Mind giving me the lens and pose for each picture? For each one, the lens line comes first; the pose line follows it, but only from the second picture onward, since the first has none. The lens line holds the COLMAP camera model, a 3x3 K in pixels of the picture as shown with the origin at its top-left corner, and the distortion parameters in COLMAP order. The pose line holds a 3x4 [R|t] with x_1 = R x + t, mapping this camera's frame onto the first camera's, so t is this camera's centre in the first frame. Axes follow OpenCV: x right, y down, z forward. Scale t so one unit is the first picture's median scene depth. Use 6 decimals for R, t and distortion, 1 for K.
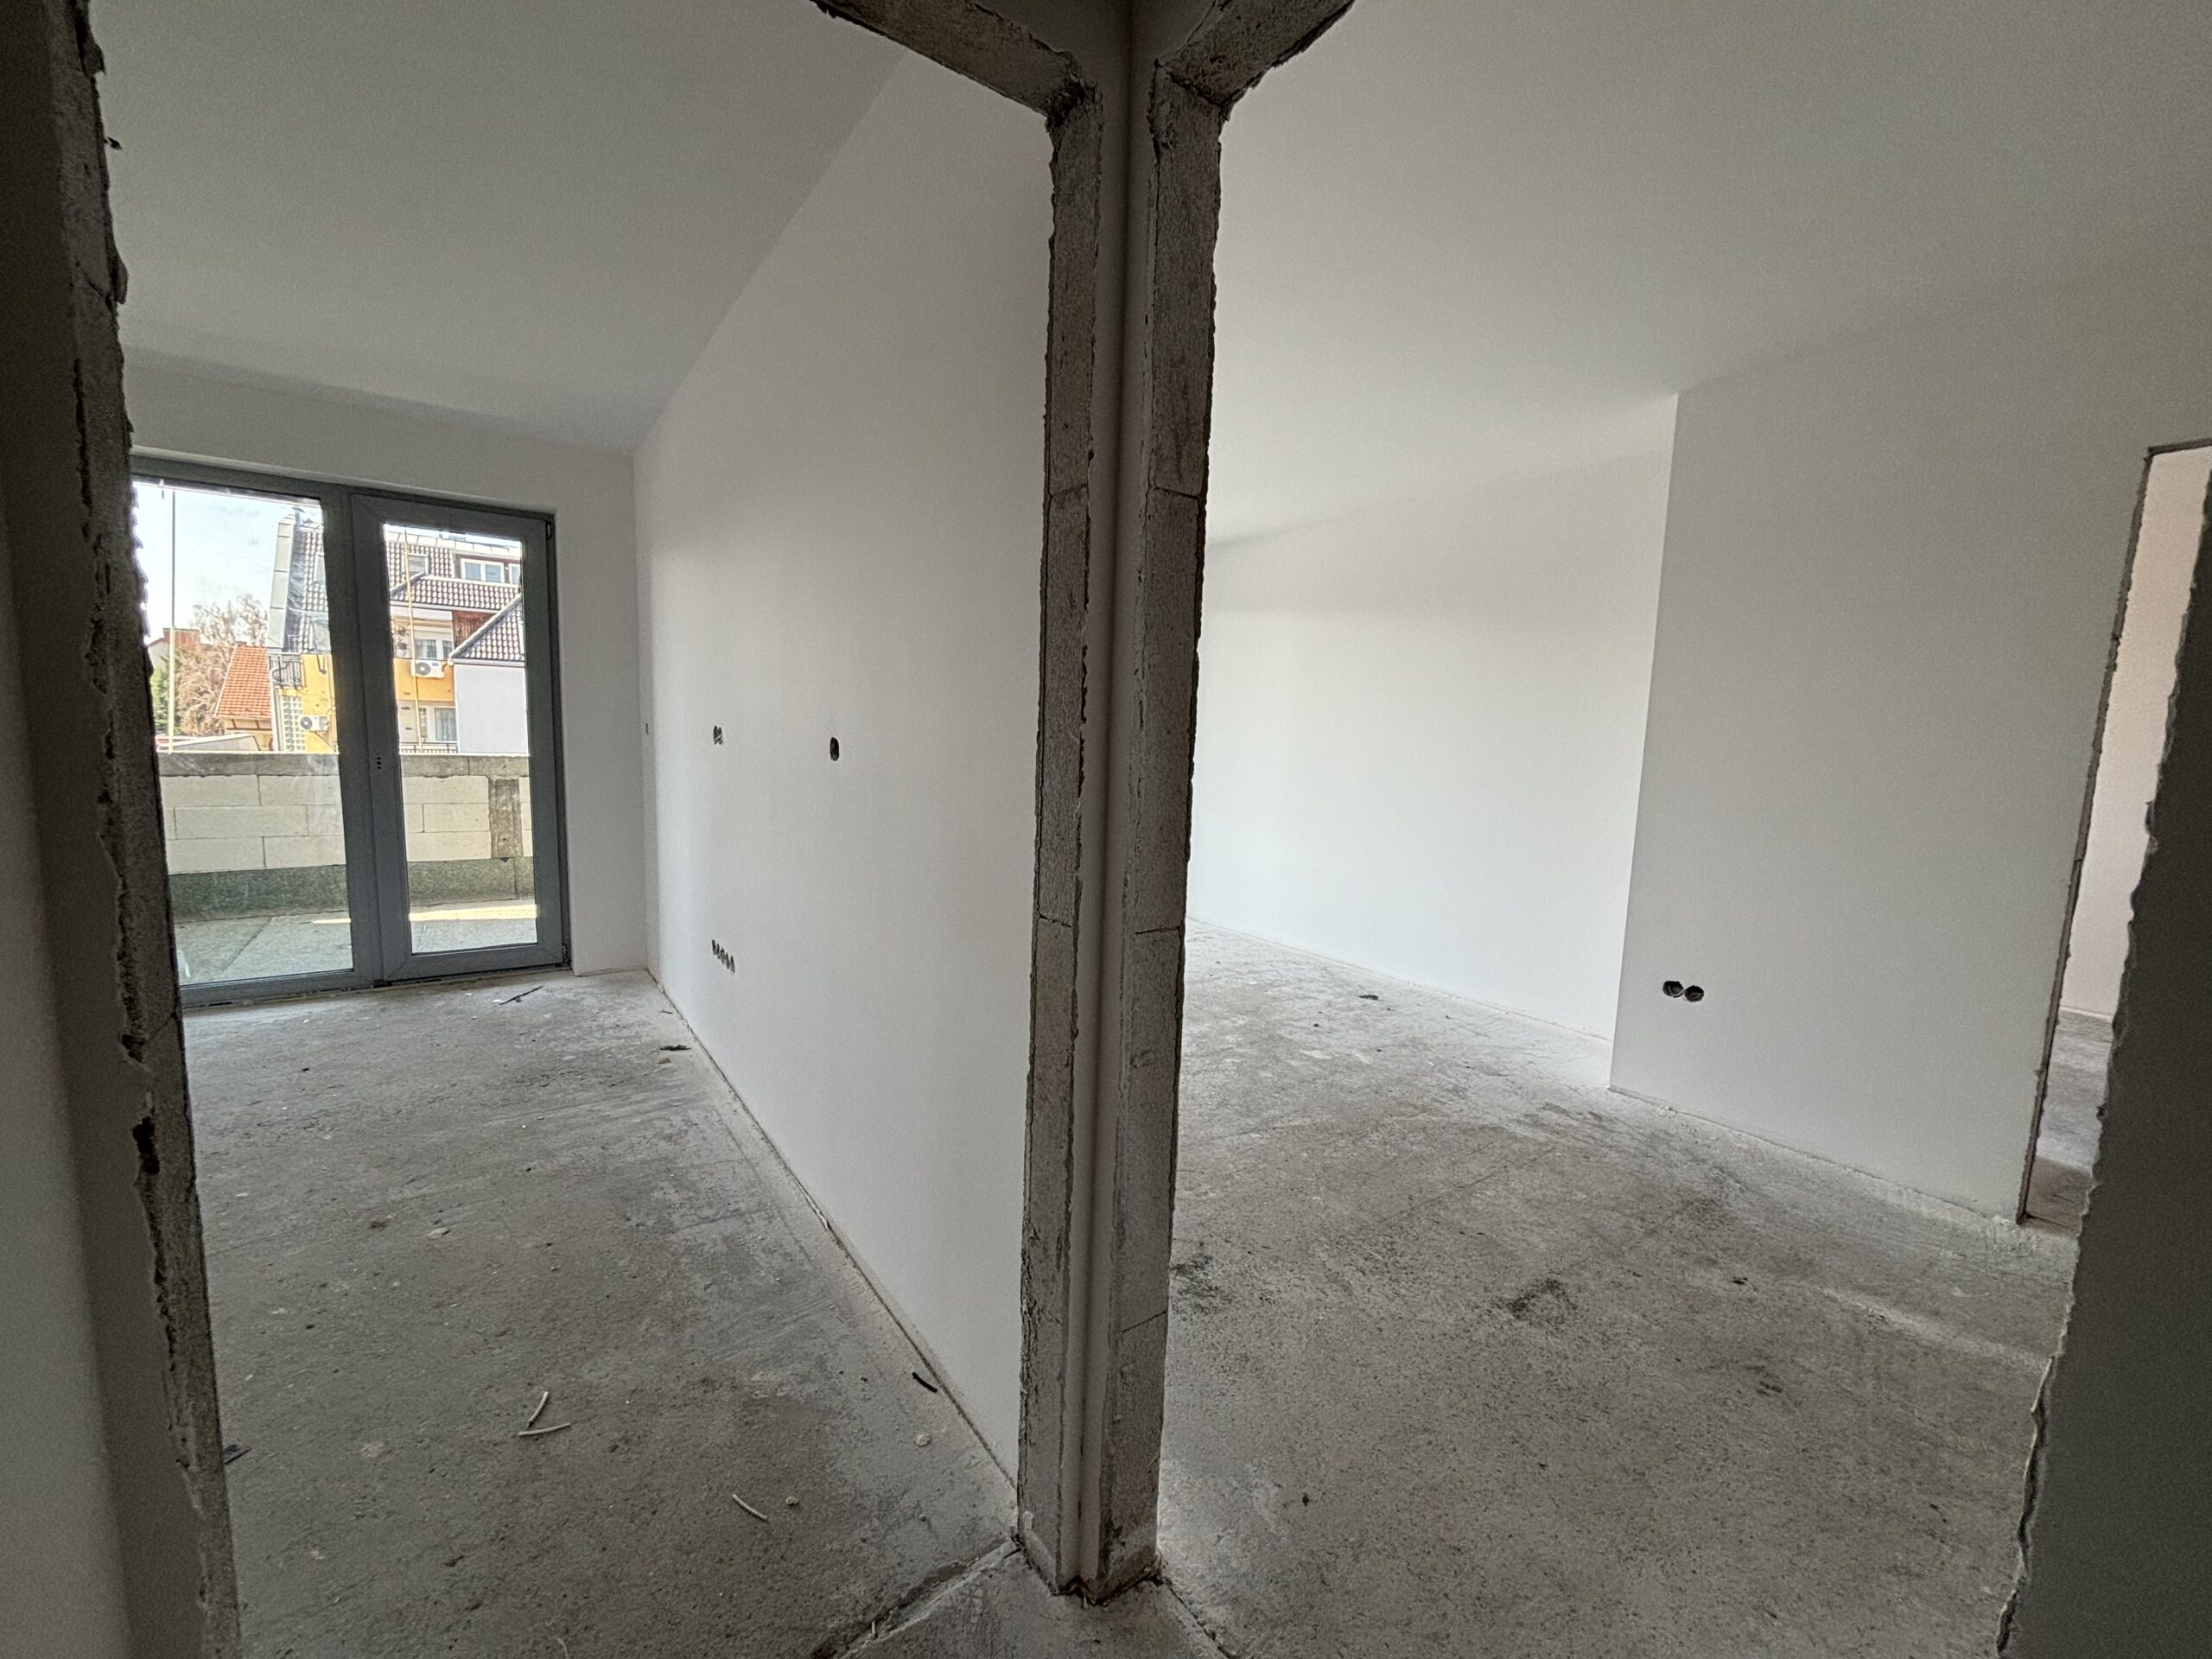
lens RADIAL K [[887.9, 0, 1098.3], [0, 887.9, 830.8], [0, 0, 1]] dist [-0.002329, -0.000325]
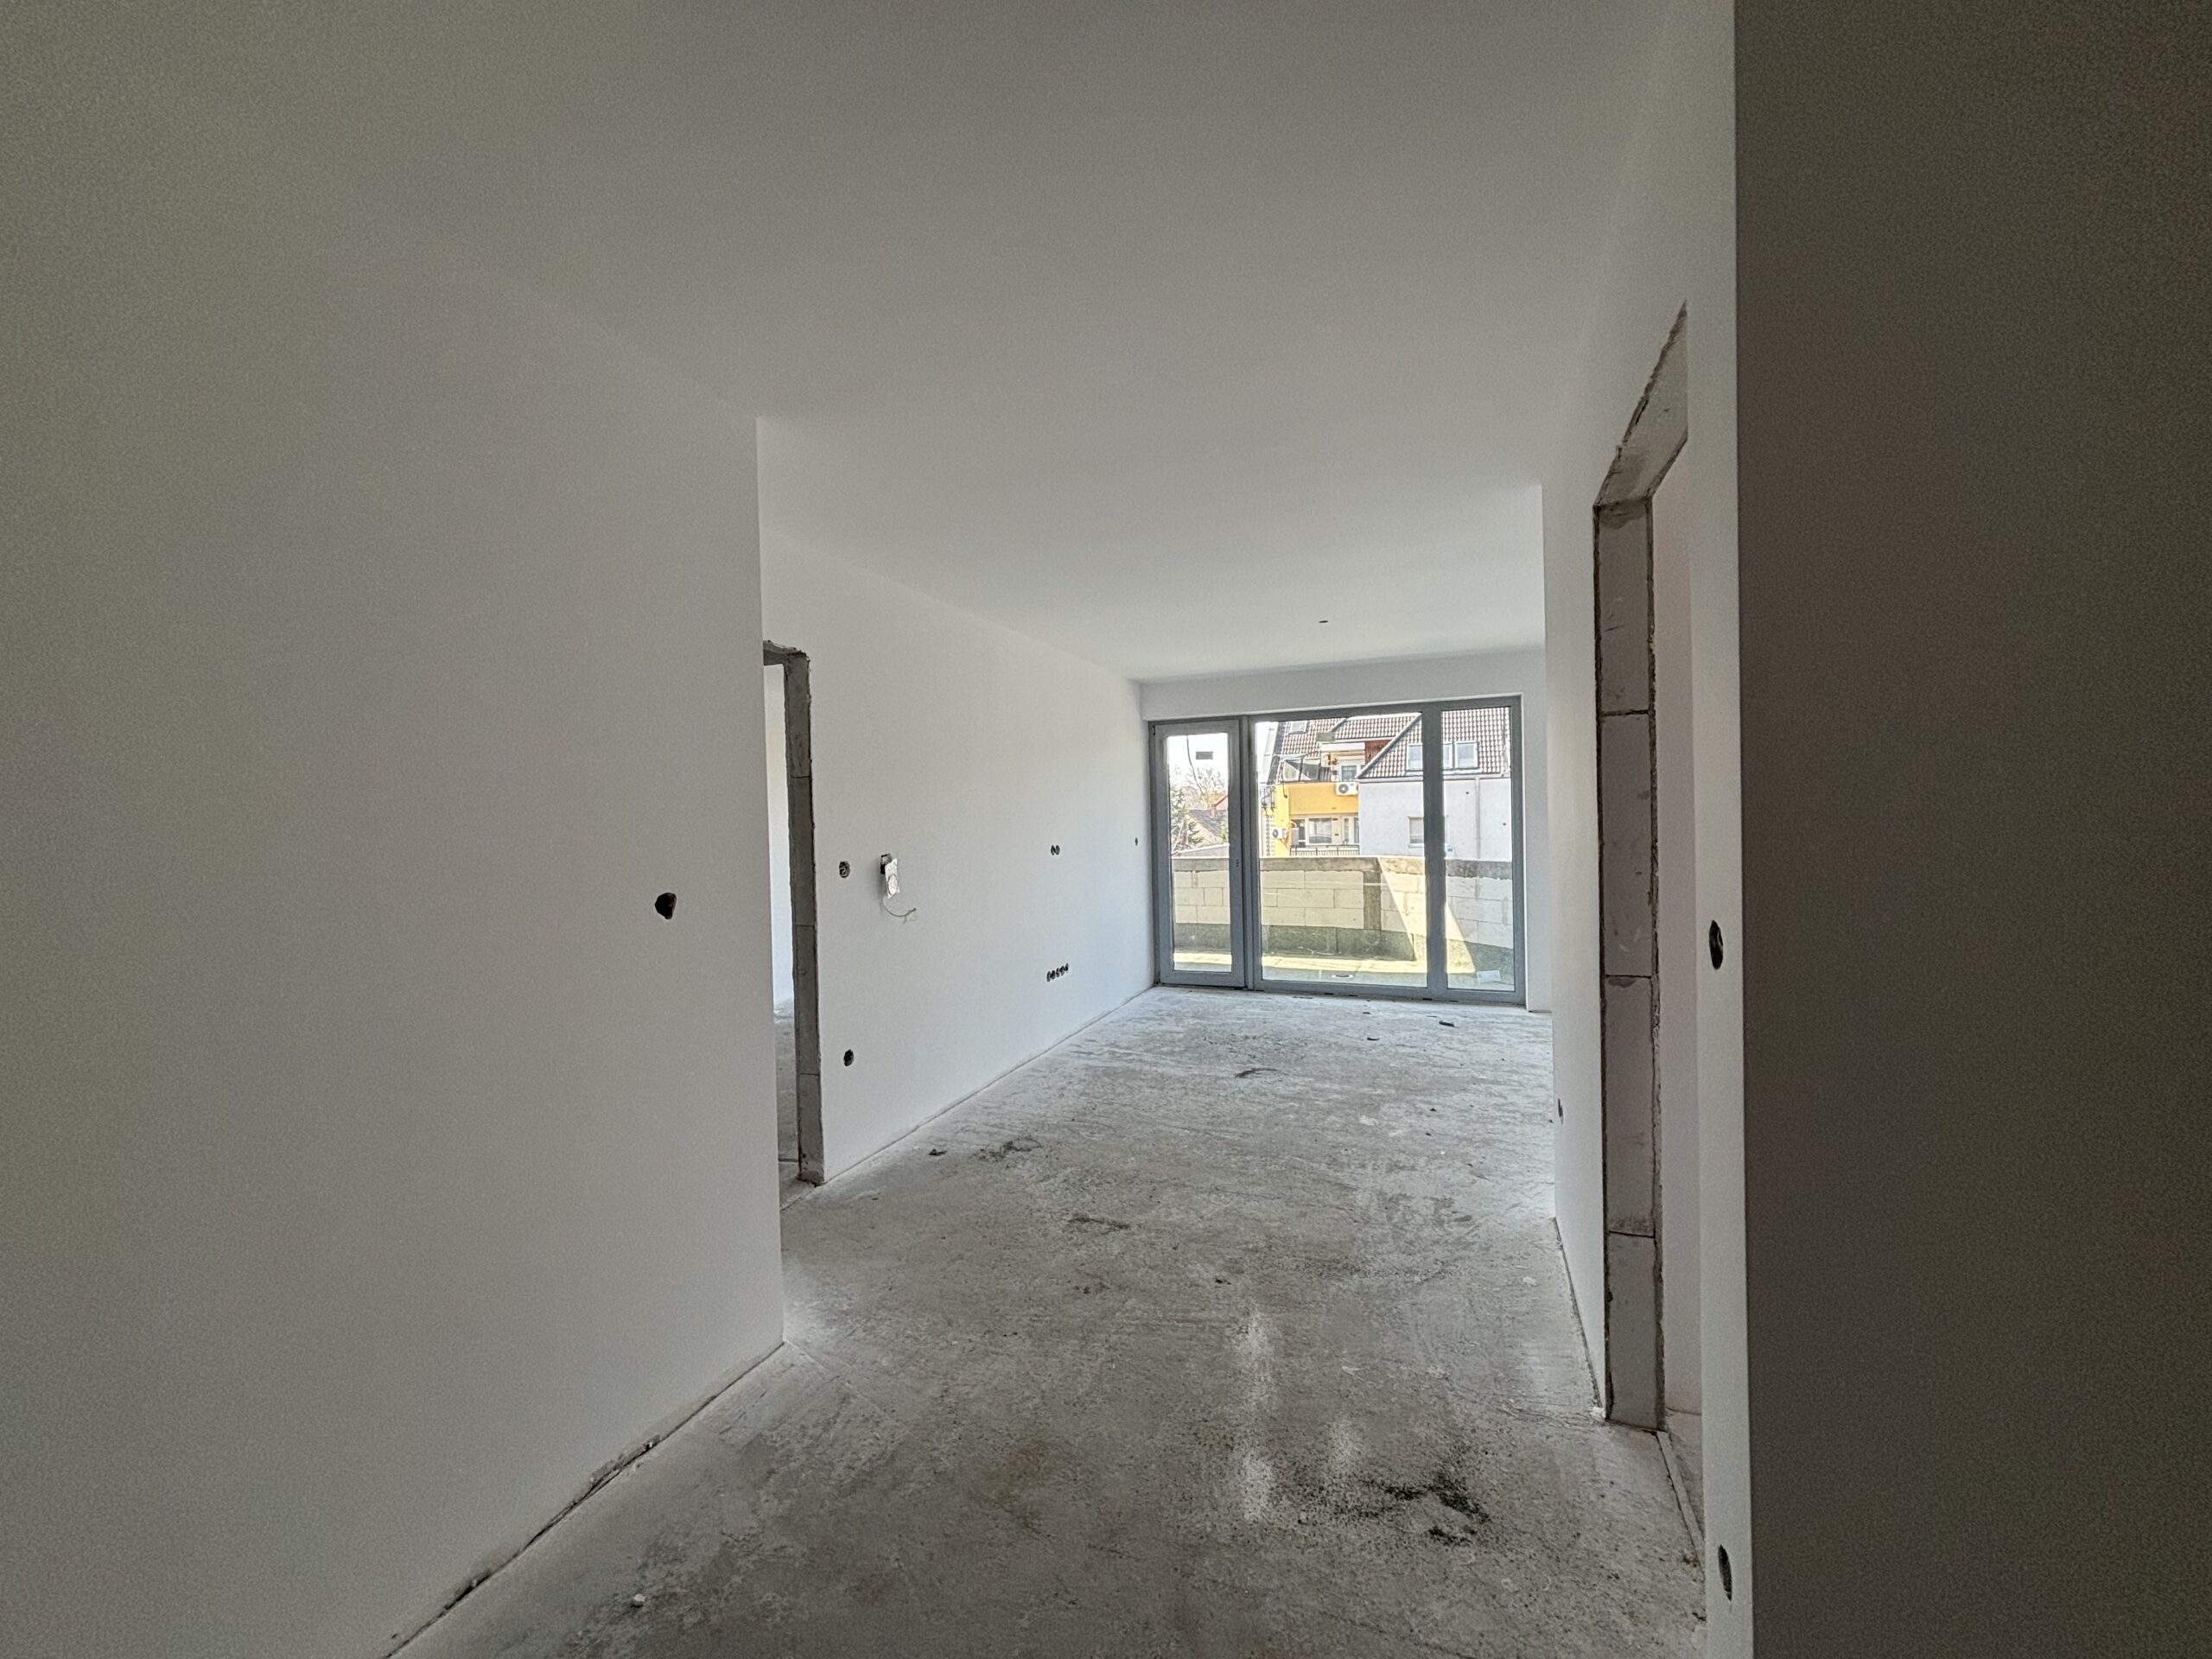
lens RADIAL K [[887.1, 0, 1104.0], [0, 887.1, 831.9], [0, 0, 1]] dist [-0.000130, -0.000210]
pose [[0.548284, -0.033422, -0.835624, 1.060488], [-0.057009, 0.995383, -0.077218, -0.005268], [0.834347, 0.089976, 0.543847, 0.086319]]
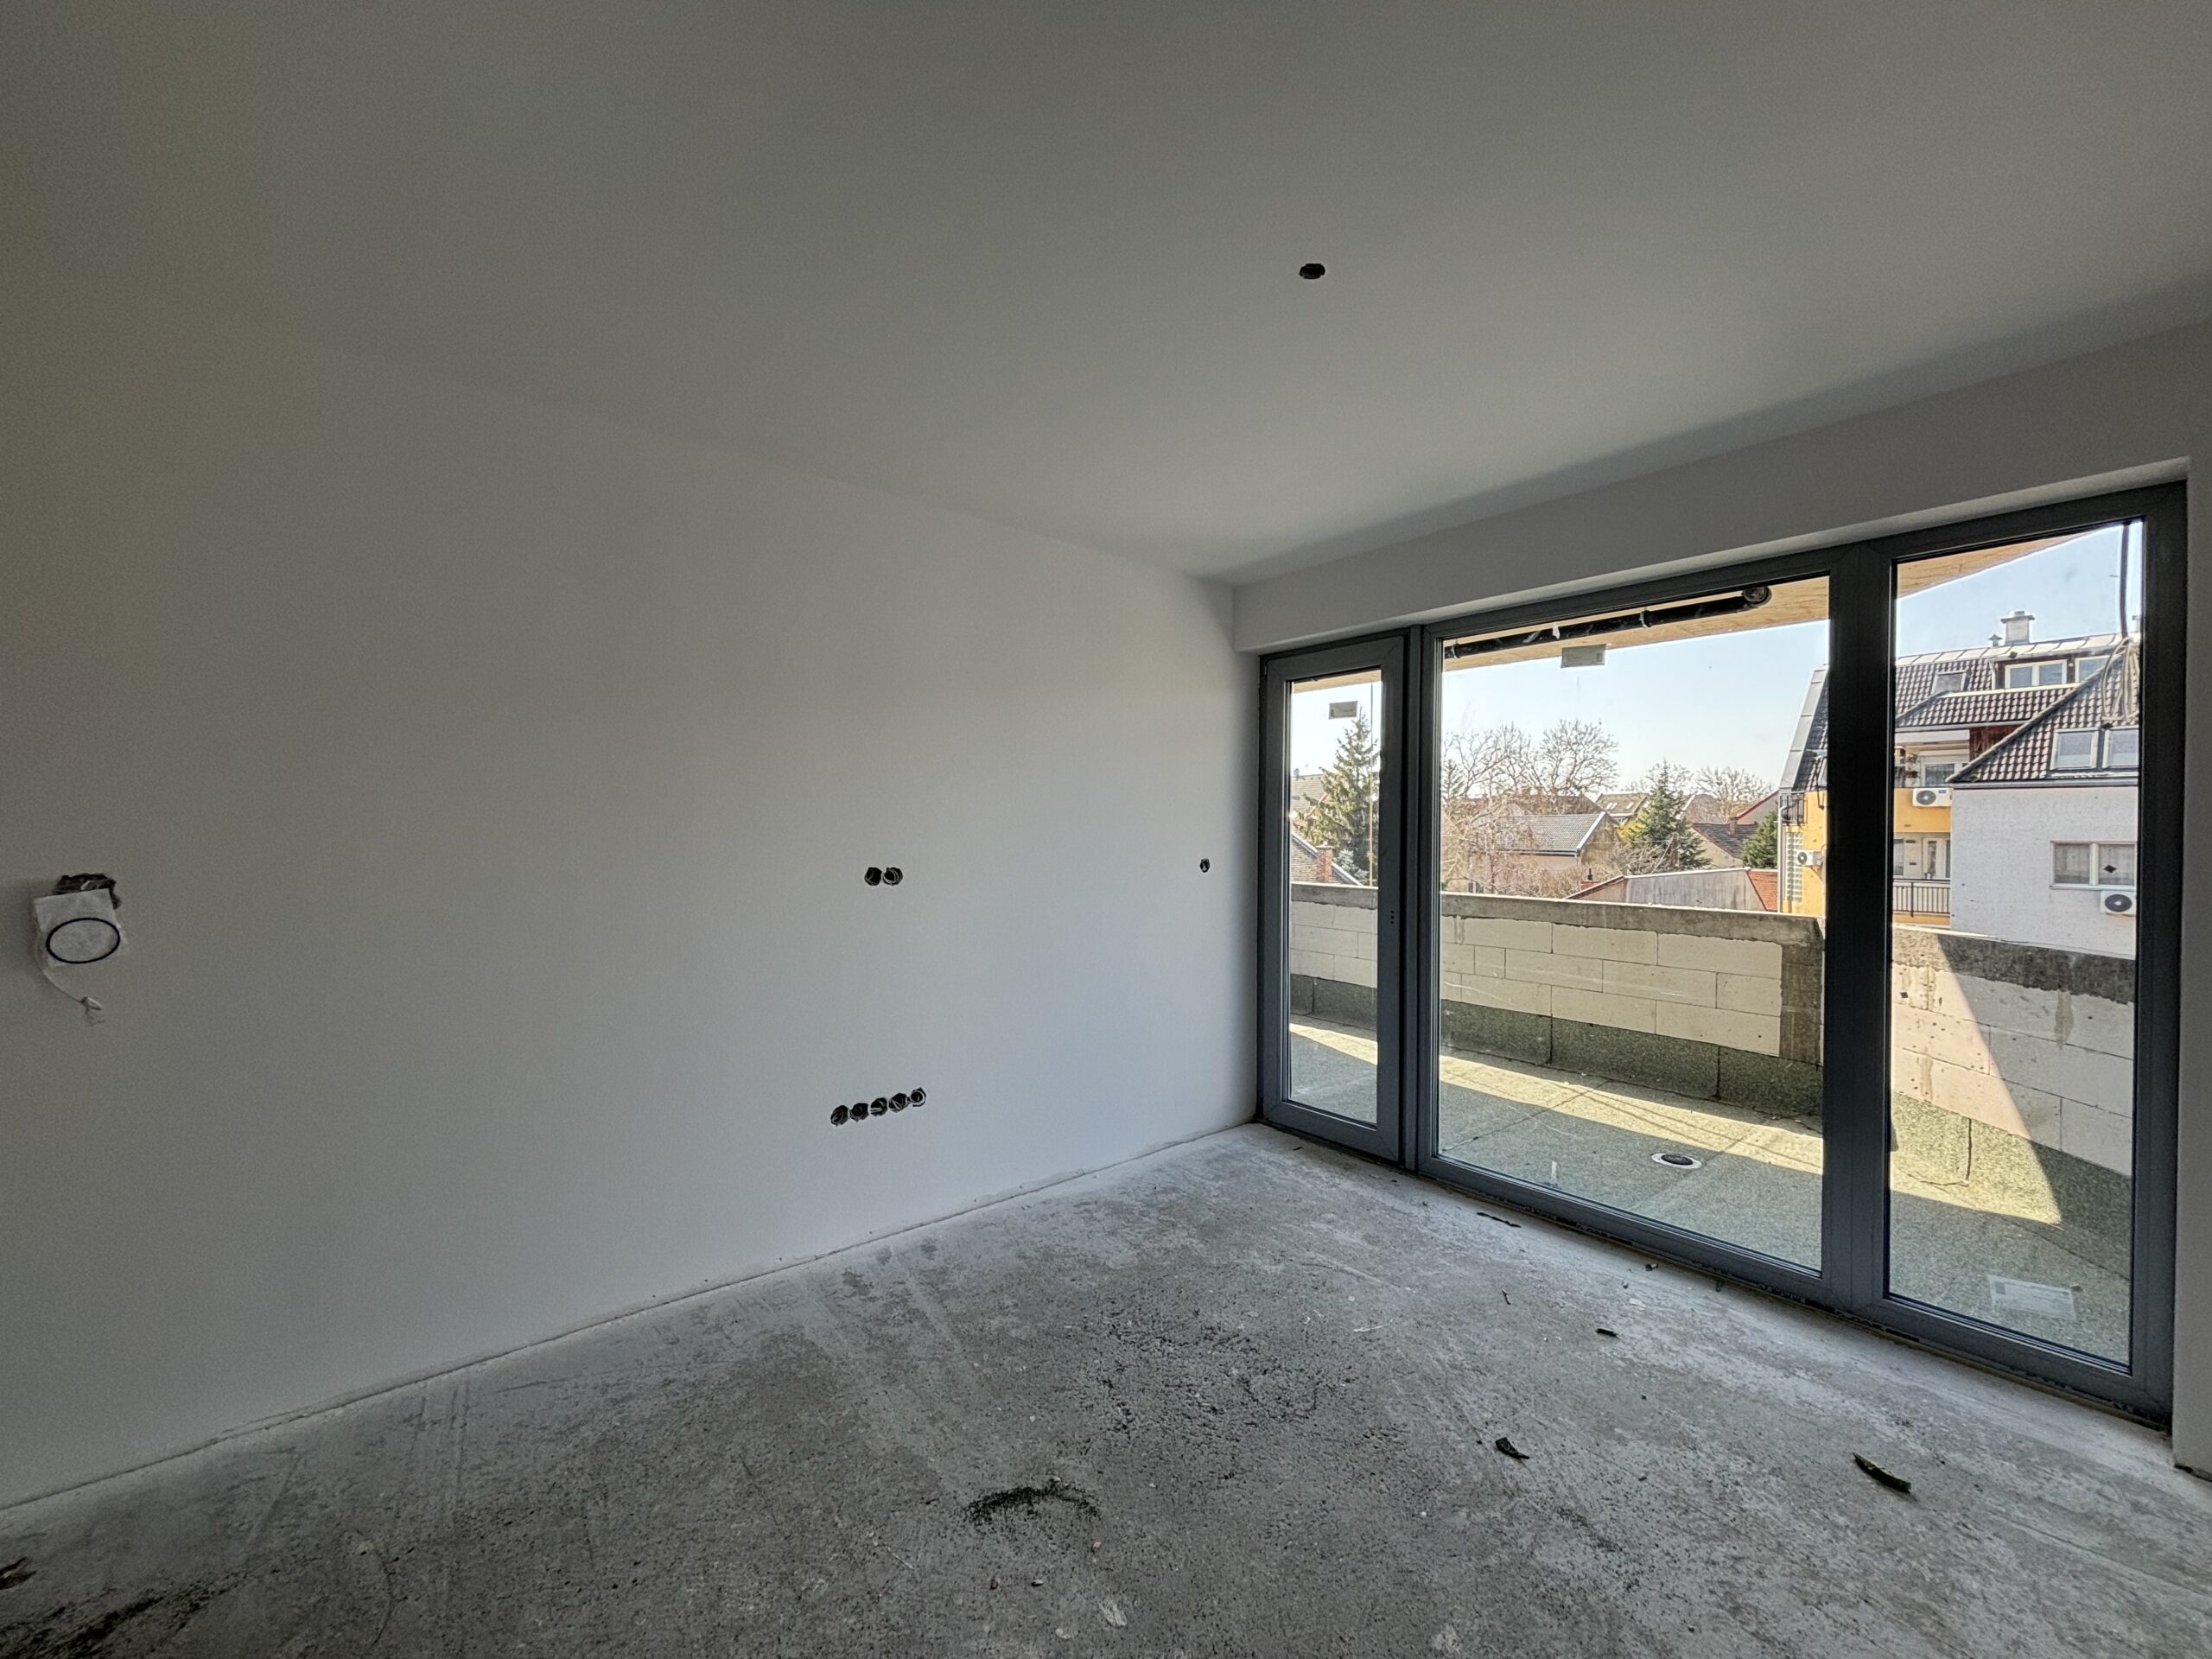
lens RADIAL K [[899.4, 0, 1106.0], [0, 899.4, 829.5], [0, 0, 1]] dist [-0.002565, 0.000207]
pose [[0.081299, -0.030432, -0.996225, 0.551502], [-0.121545, 0.991771, -0.040215, -0.128844], [0.989251, 0.124356, 0.076931, 1.034565]]
